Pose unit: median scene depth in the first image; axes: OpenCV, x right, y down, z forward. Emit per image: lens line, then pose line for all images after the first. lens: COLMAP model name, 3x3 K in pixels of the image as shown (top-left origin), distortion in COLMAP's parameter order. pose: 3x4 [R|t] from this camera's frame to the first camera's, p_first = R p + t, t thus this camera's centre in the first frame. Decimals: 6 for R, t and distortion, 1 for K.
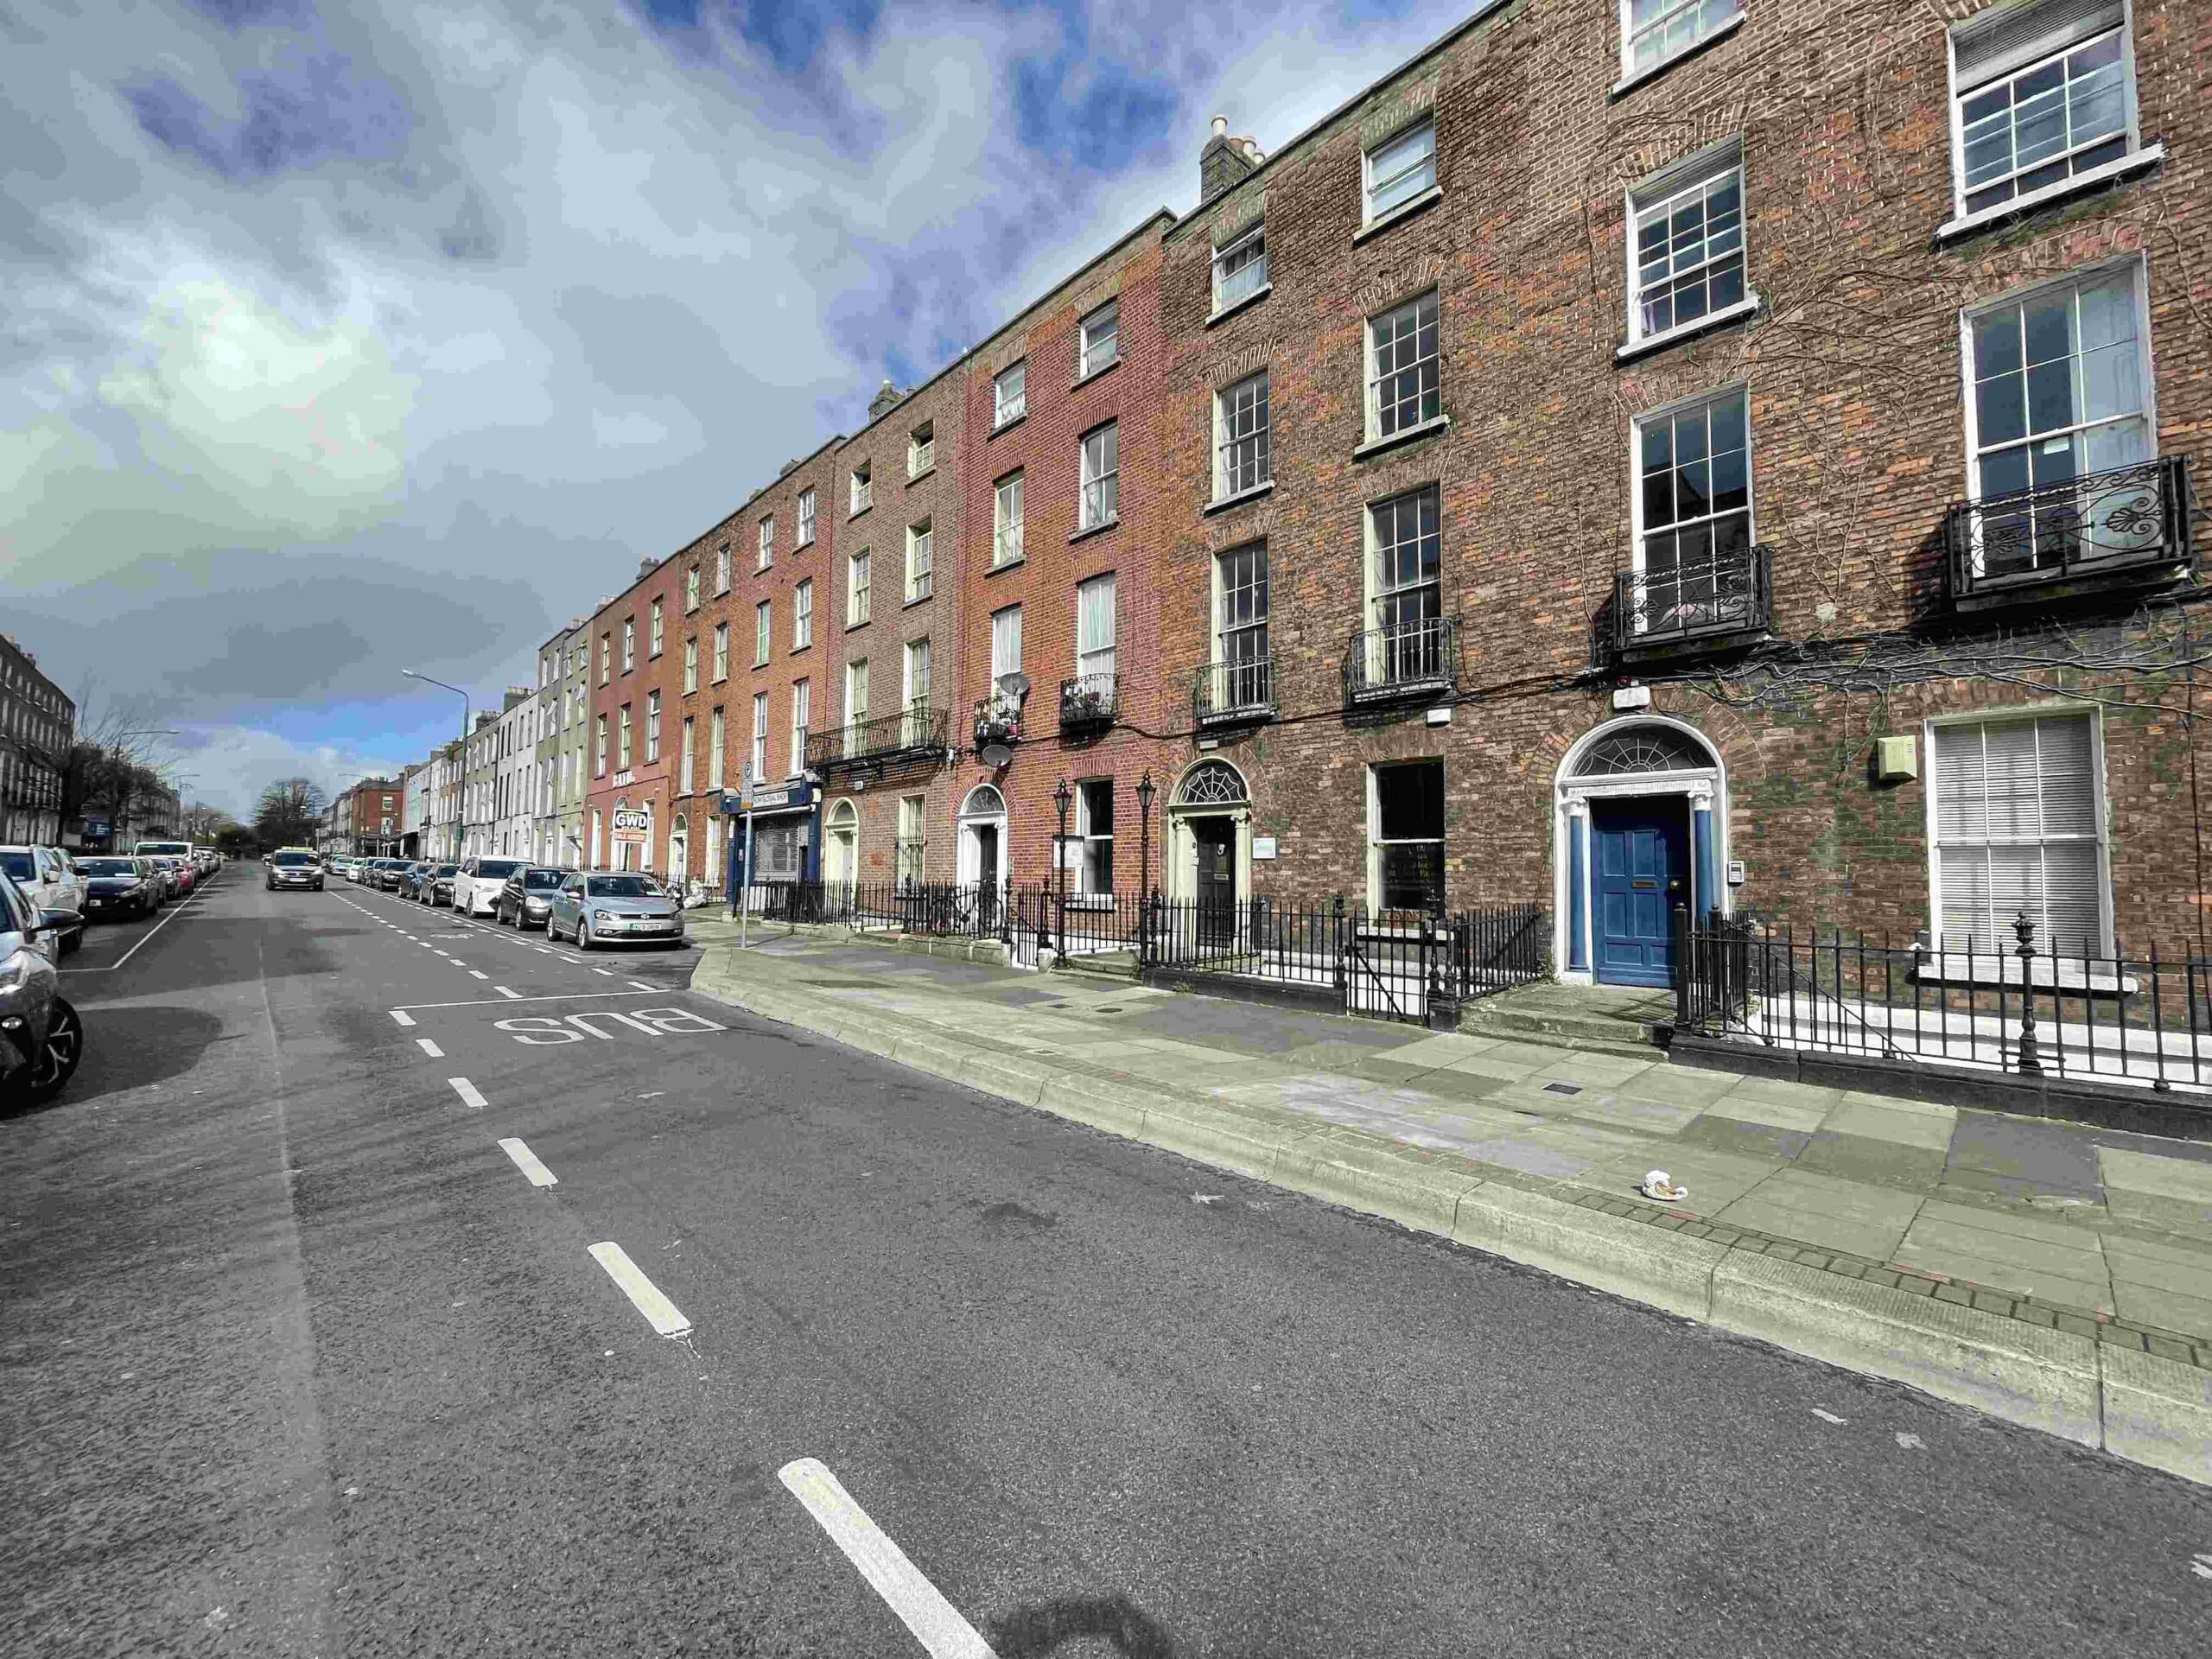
lens RADIAL K [[1048.0, 0, 1106.0], [0, 1048.0, 792.4], [0, 0, 1]] dist [-0.016457, -0.000129]
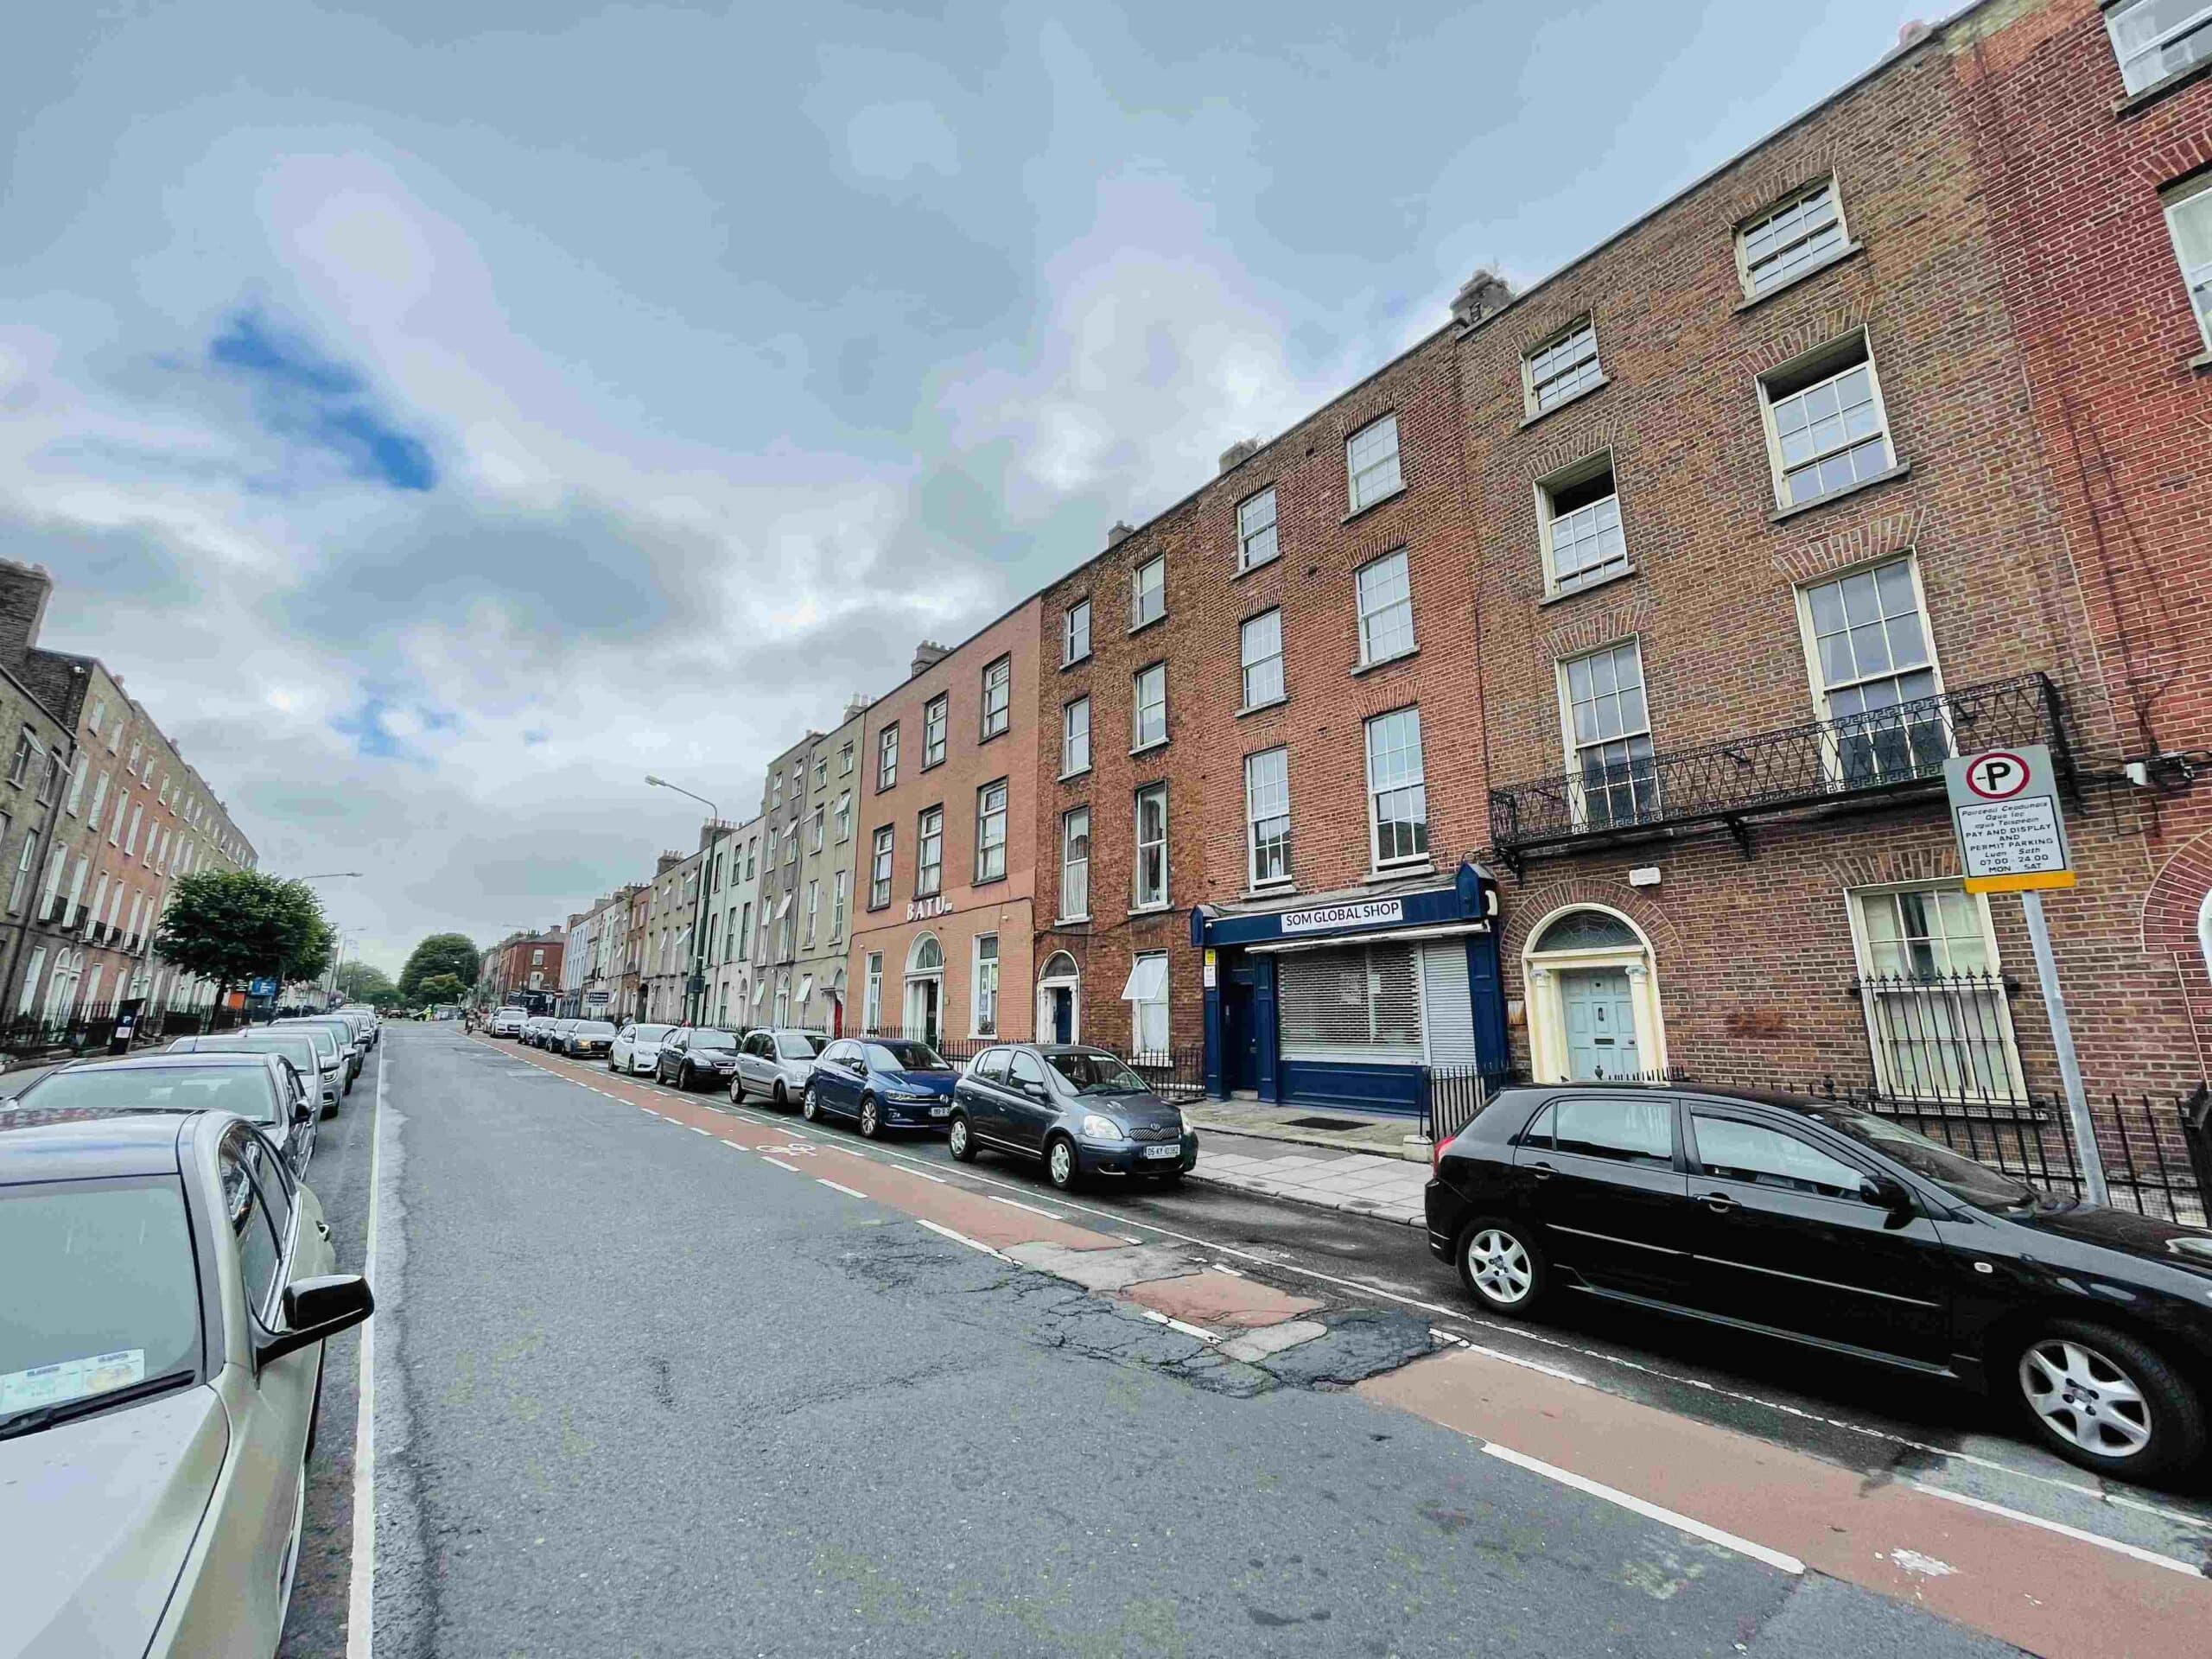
lens RADIAL K [[889.8, 0, 1106.0], [0, 889.8, 829.5], [0, 0, 1]] dist [0.001304, 0.000114]
pose [[0.999841, 0.007020, -0.016385, -0.227081], [-0.009380, 0.988834, -0.148728, 0.017402], [0.015158, 0.148859, 0.988742, 0.252575]]
